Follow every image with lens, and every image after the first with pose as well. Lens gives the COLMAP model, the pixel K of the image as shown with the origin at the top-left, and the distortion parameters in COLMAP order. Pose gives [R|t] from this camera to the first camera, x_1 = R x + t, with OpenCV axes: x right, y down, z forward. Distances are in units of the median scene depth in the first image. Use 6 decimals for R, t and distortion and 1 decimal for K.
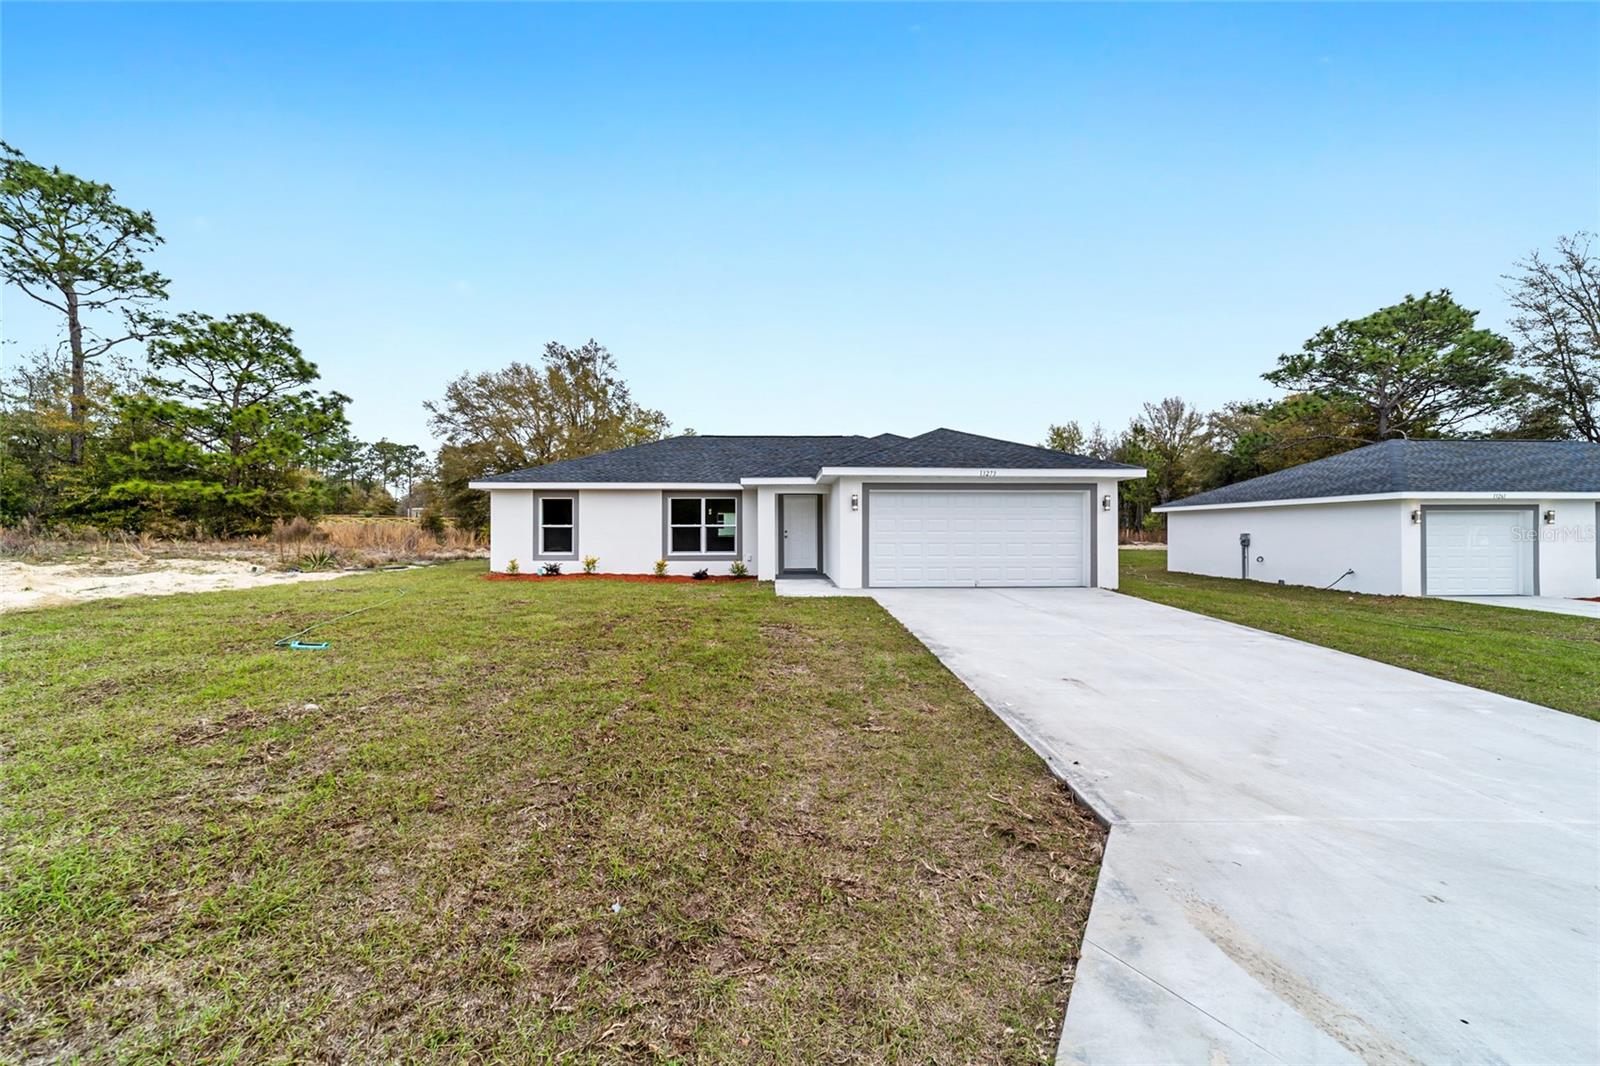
lens RADIAL K [[620.4, 0, 798.3], [0, 620.4, 531.3], [0, 0, 1]] dist [0.002877, 0.000510]
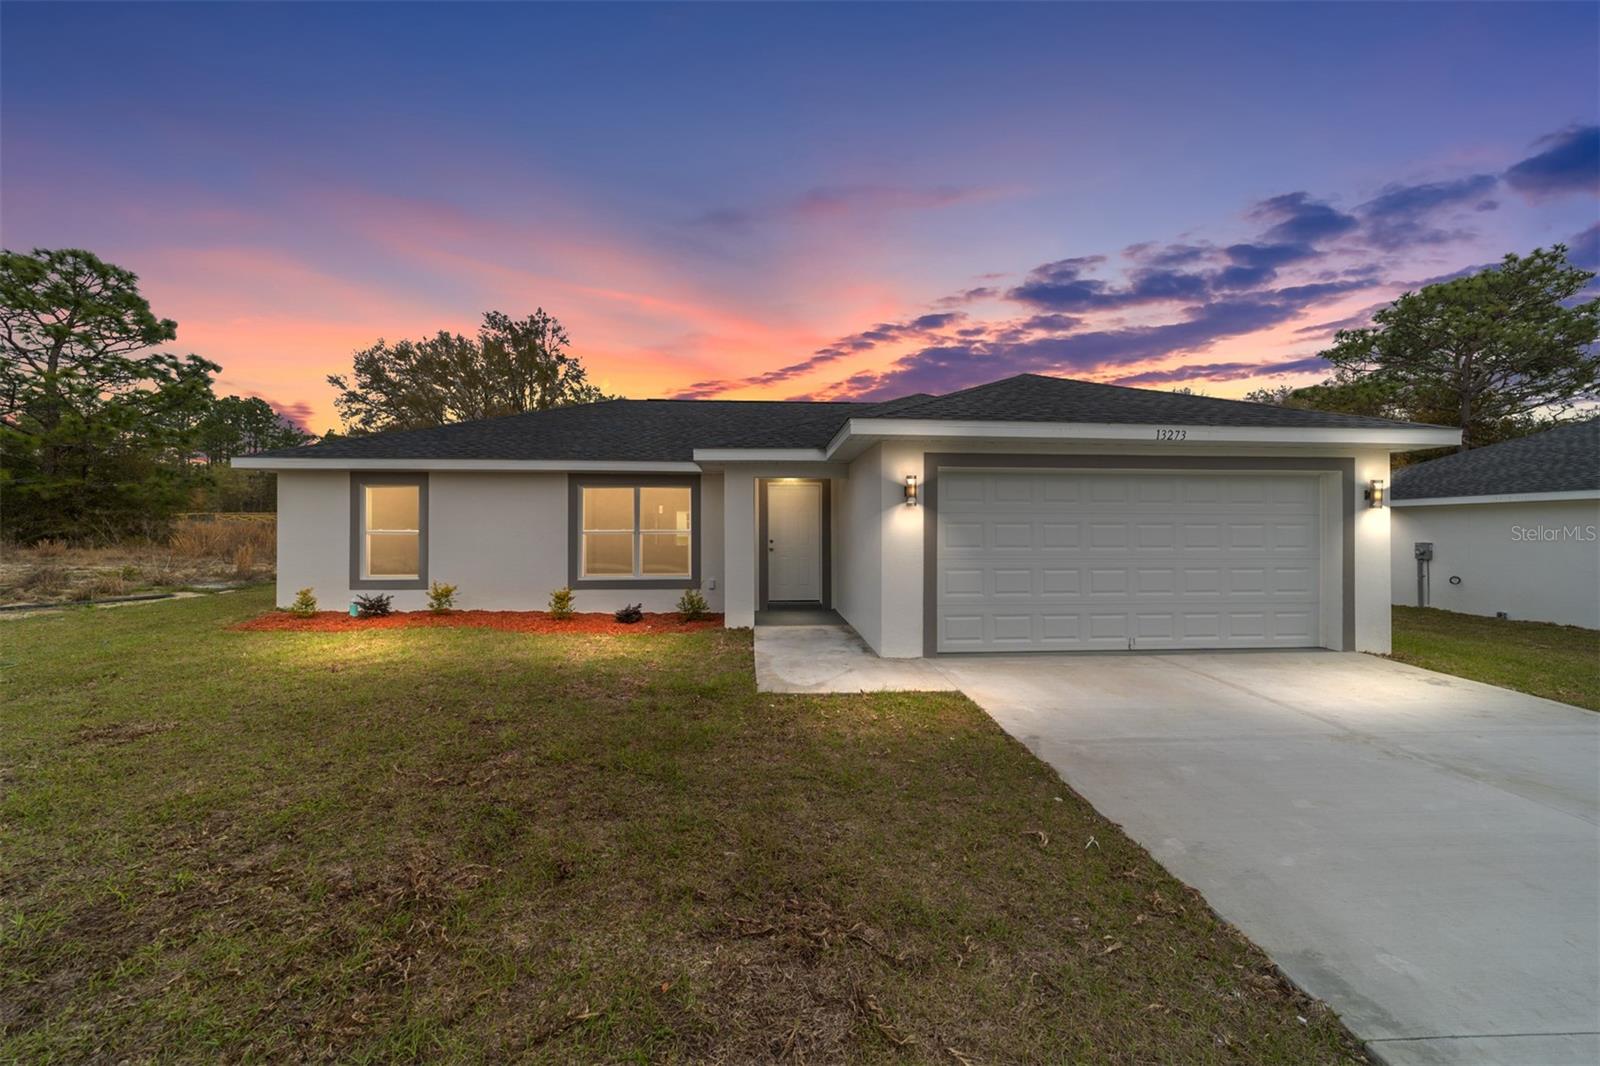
lens RADIAL K [[620.4, 0, 802.0], [0, 620.4, 529.8], [0, 0, 1]] dist [0.002877, 0.000510]
pose [[0.999127, 0.001931, 0.041739, -0.007317], [-0.001915, 0.999998, -0.000410, -0.005167], [-0.041739, 0.000330, 0.999128, 0.180391]]
